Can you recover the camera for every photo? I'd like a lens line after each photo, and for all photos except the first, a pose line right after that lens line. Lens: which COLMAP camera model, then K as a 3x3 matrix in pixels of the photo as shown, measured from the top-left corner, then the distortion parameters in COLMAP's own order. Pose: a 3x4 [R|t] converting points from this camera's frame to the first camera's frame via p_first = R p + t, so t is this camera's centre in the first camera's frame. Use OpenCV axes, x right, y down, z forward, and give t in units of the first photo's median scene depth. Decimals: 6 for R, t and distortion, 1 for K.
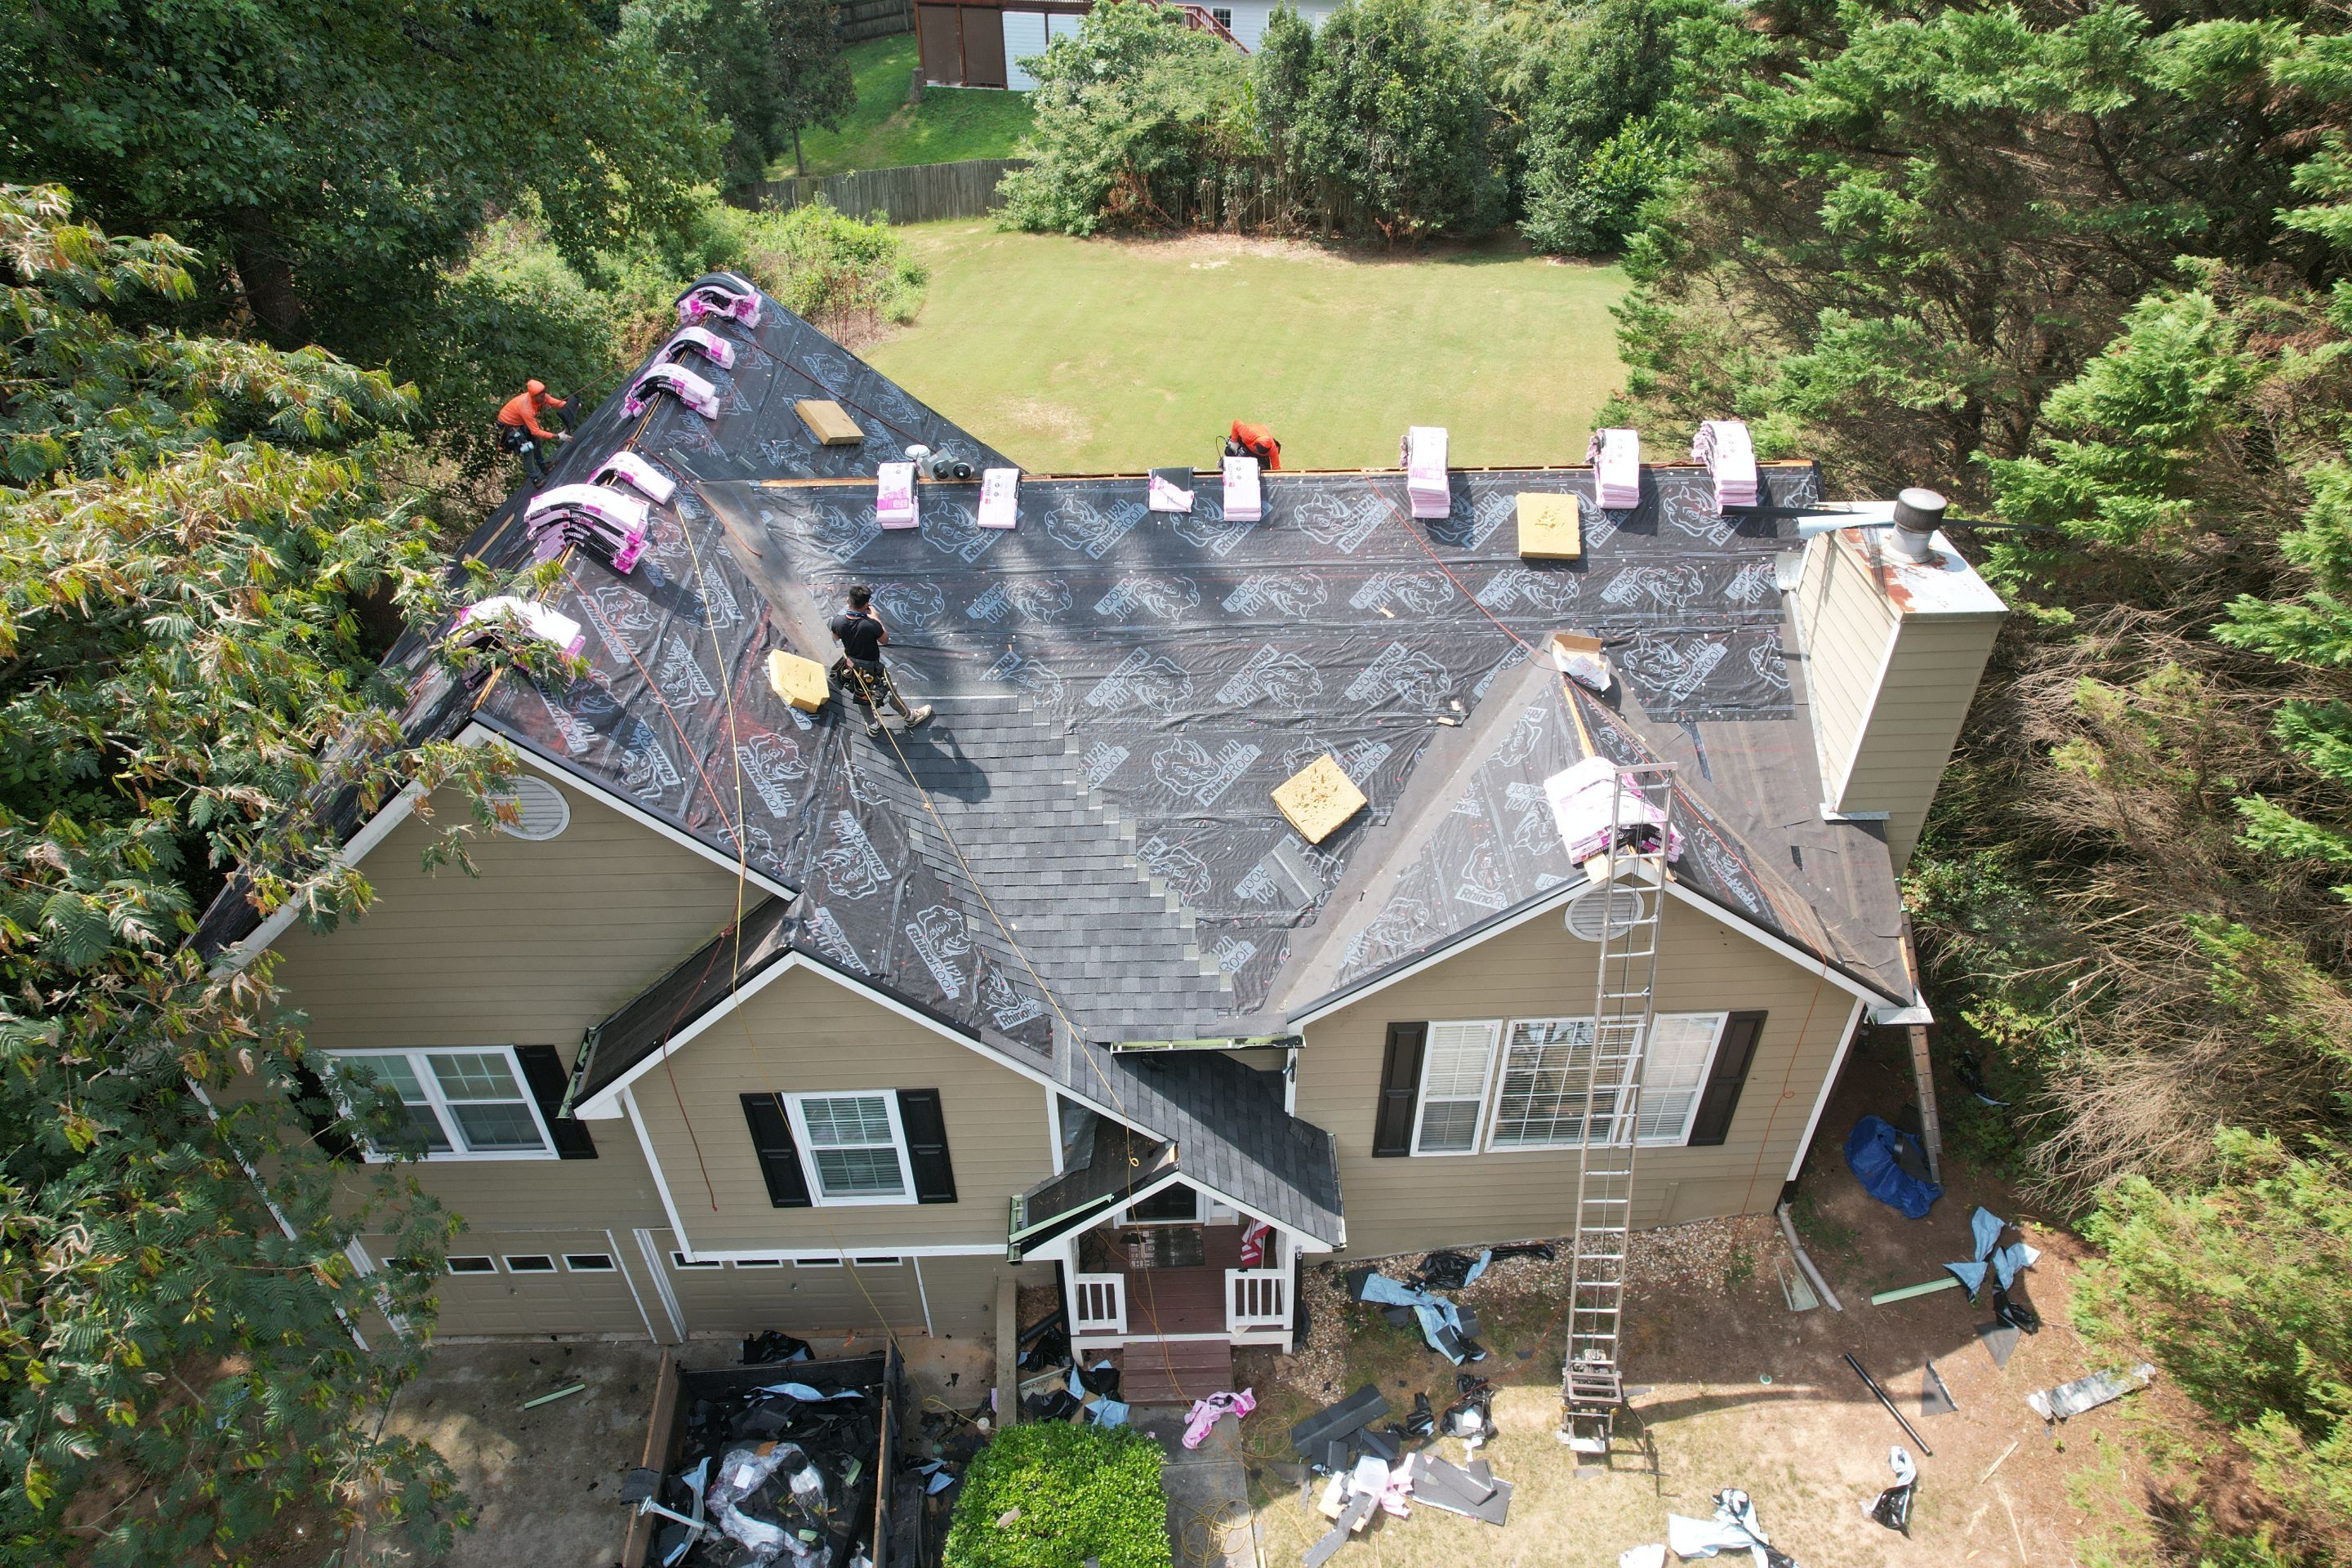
lens RADIAL K [[1510.1, 0, 1185.7], [0, 1510.1, 778.7], [0, 0, 1]] dist [-0.074853, 0.059351]
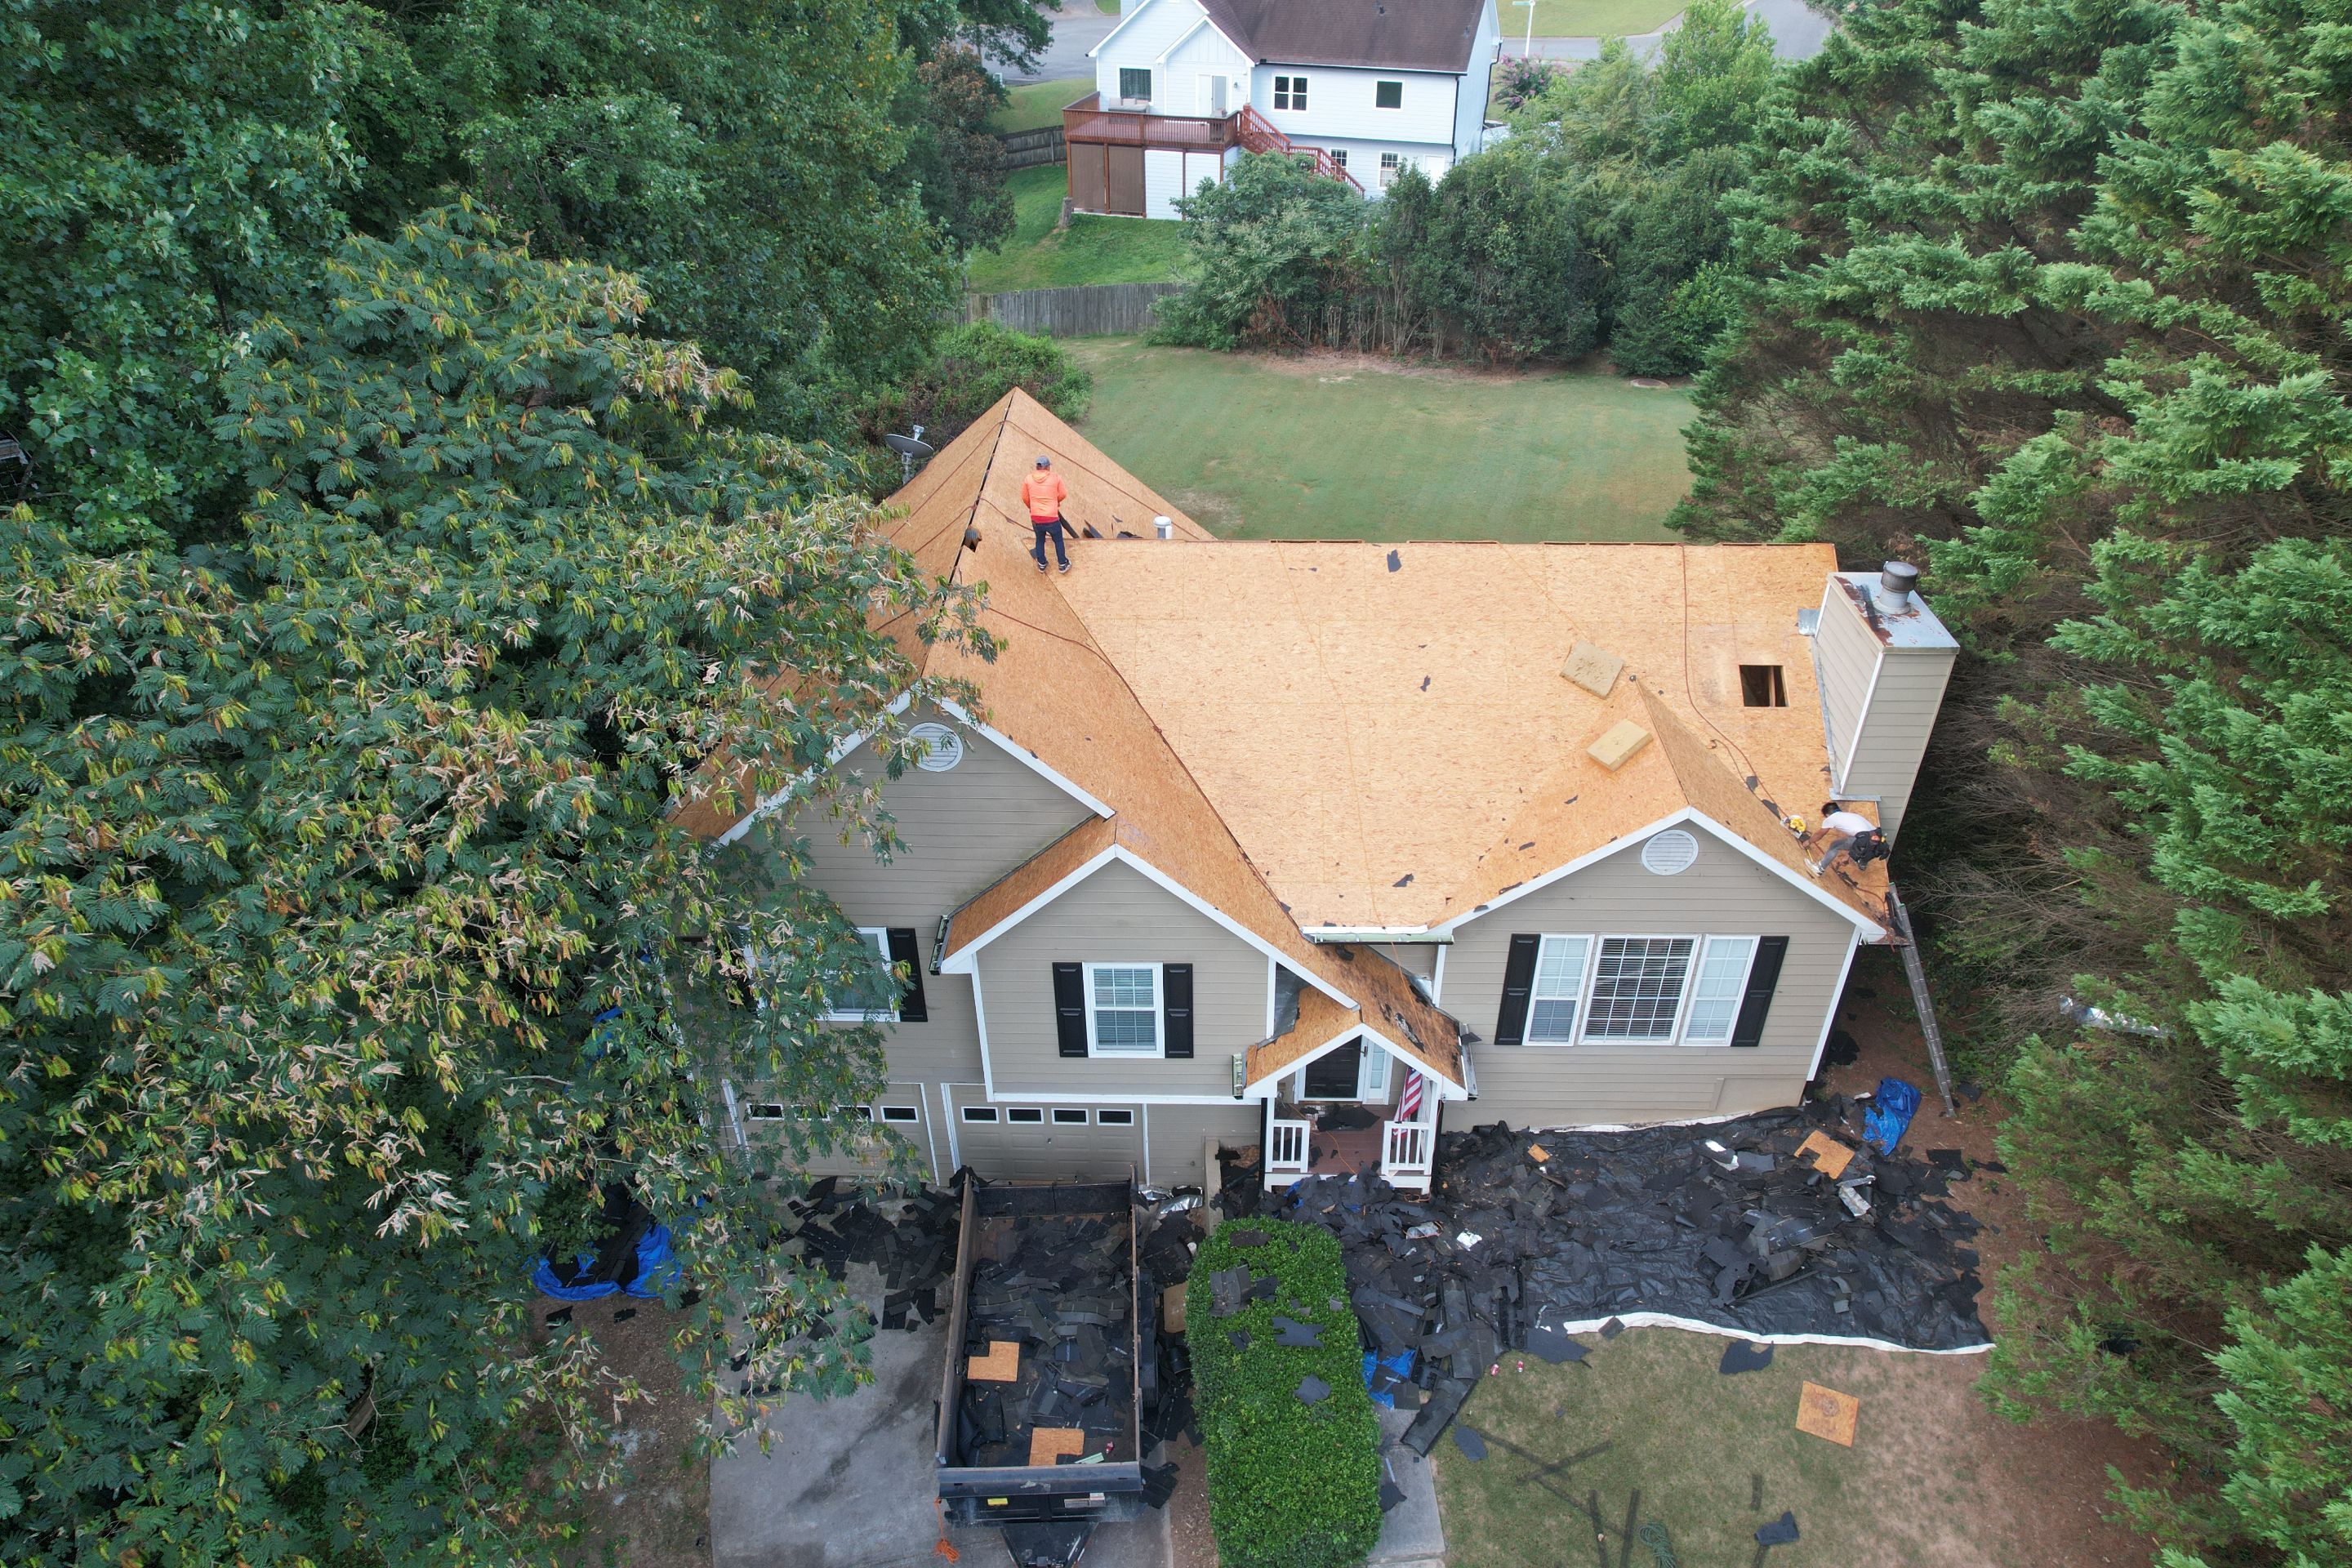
lens RADIAL K [[1510.1, 0, 1172.0], [0, 1510.1, 762.3], [0, 0, 1]] dist [-0.074853, 0.059351]
pose [[0.997951, 0.031521, -0.055671, -0.099946], [-0.035409, 0.996898, -0.070284, 0.105787], [0.053283, 0.072111, 0.995972, -0.388661]]
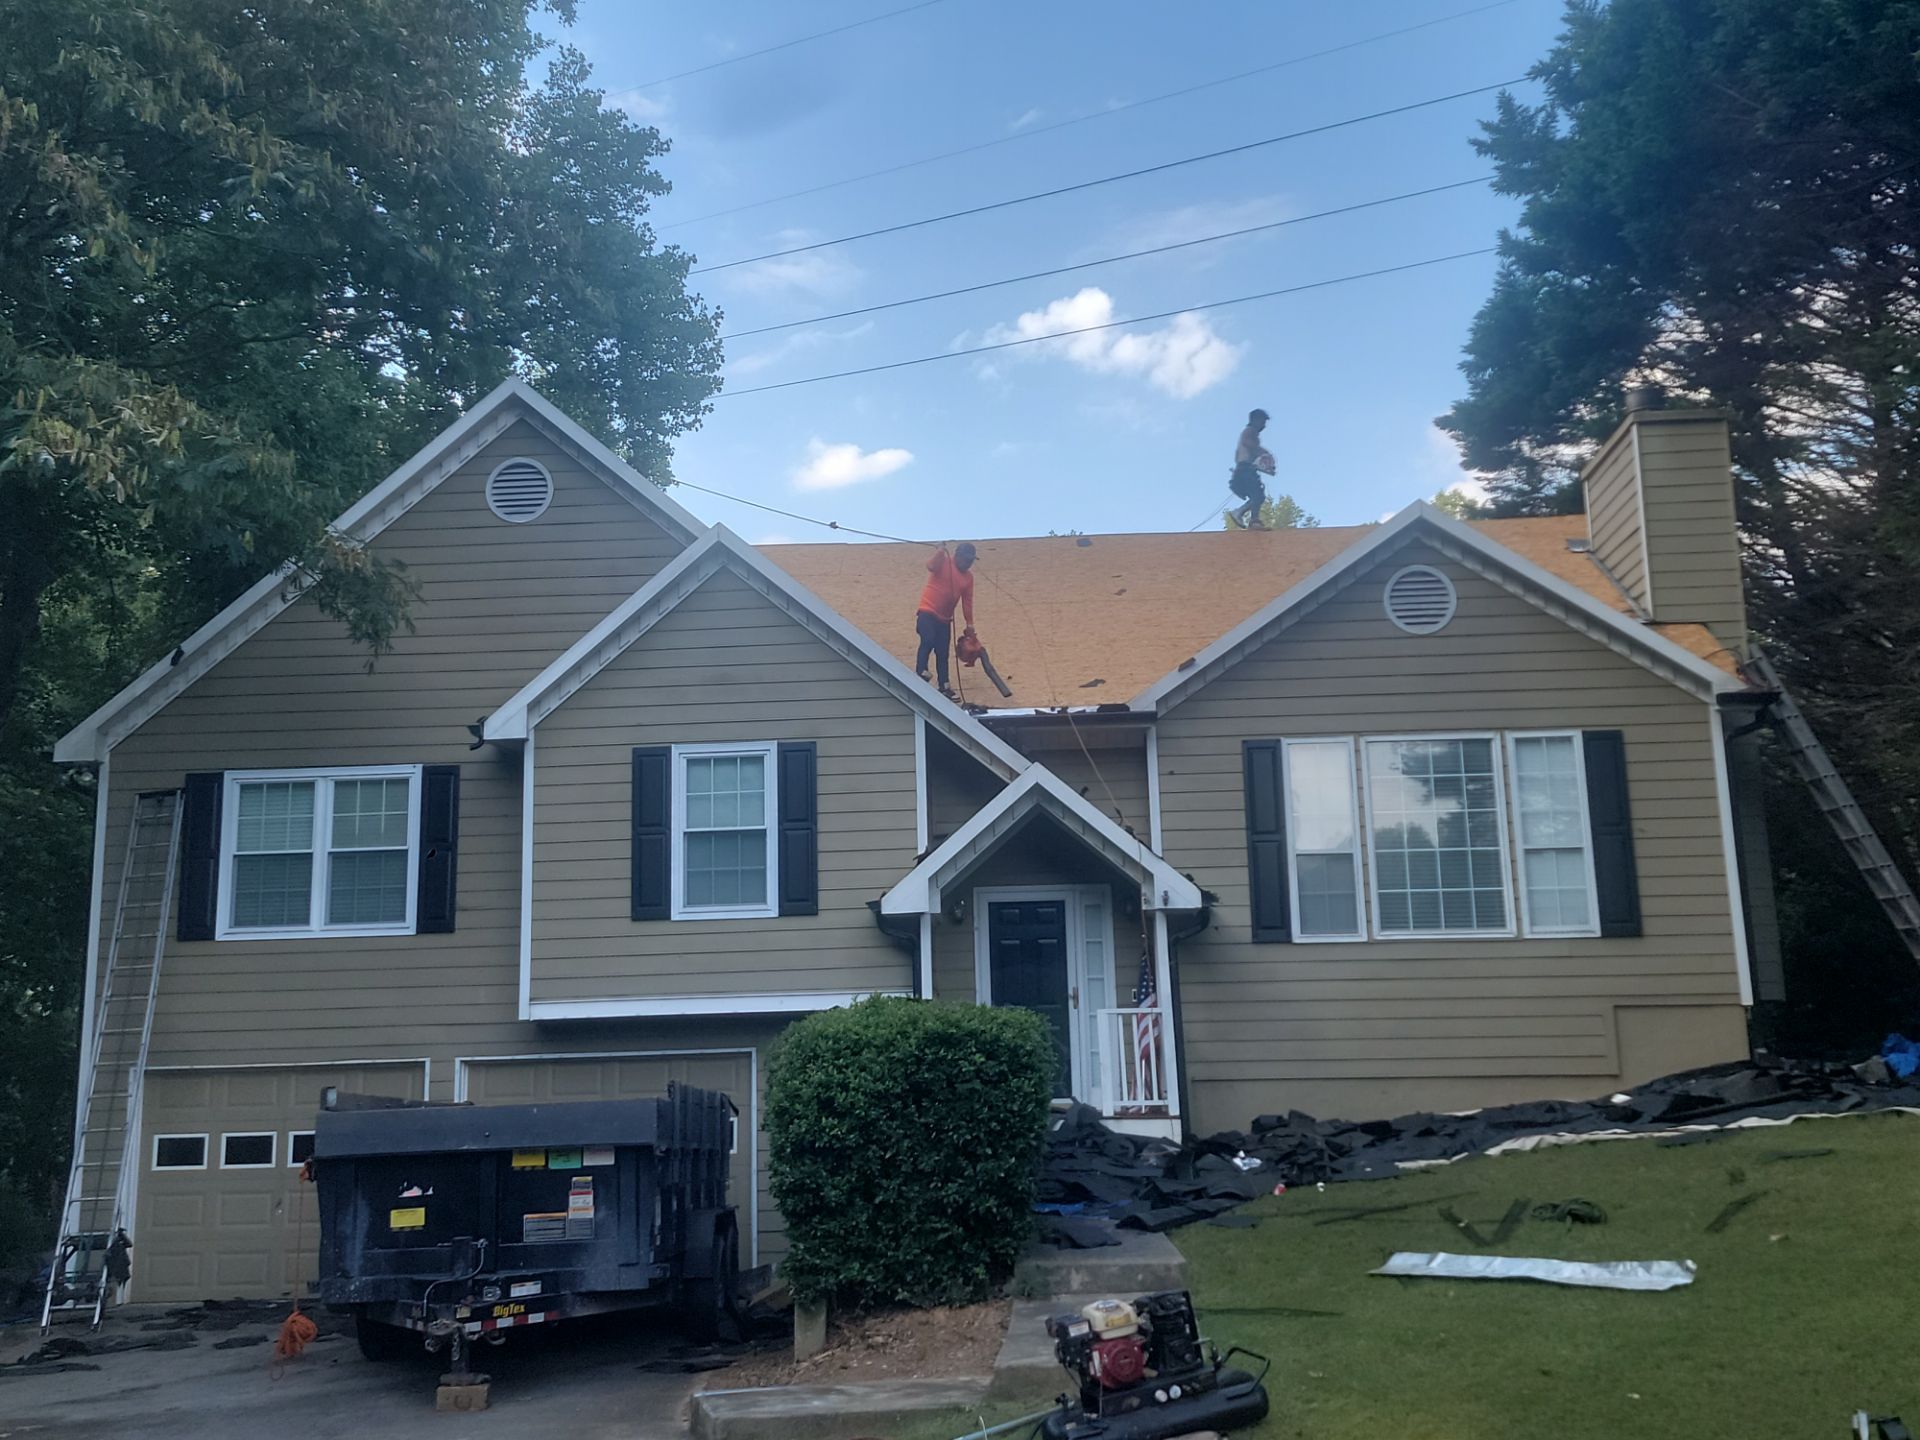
lens RADIAL K [[1940.3, 0, 940.7], [0, 1940.3, 702.5], [0, 0, 1]] dist [0.077255, 0.000000]
pose [[0.996084, -0.031588, -0.082573, 0.035503], [-0.042652, 0.646411, -0.761796, 1.117735], [0.077440, 0.762335, 0.642533, 0.083615]]
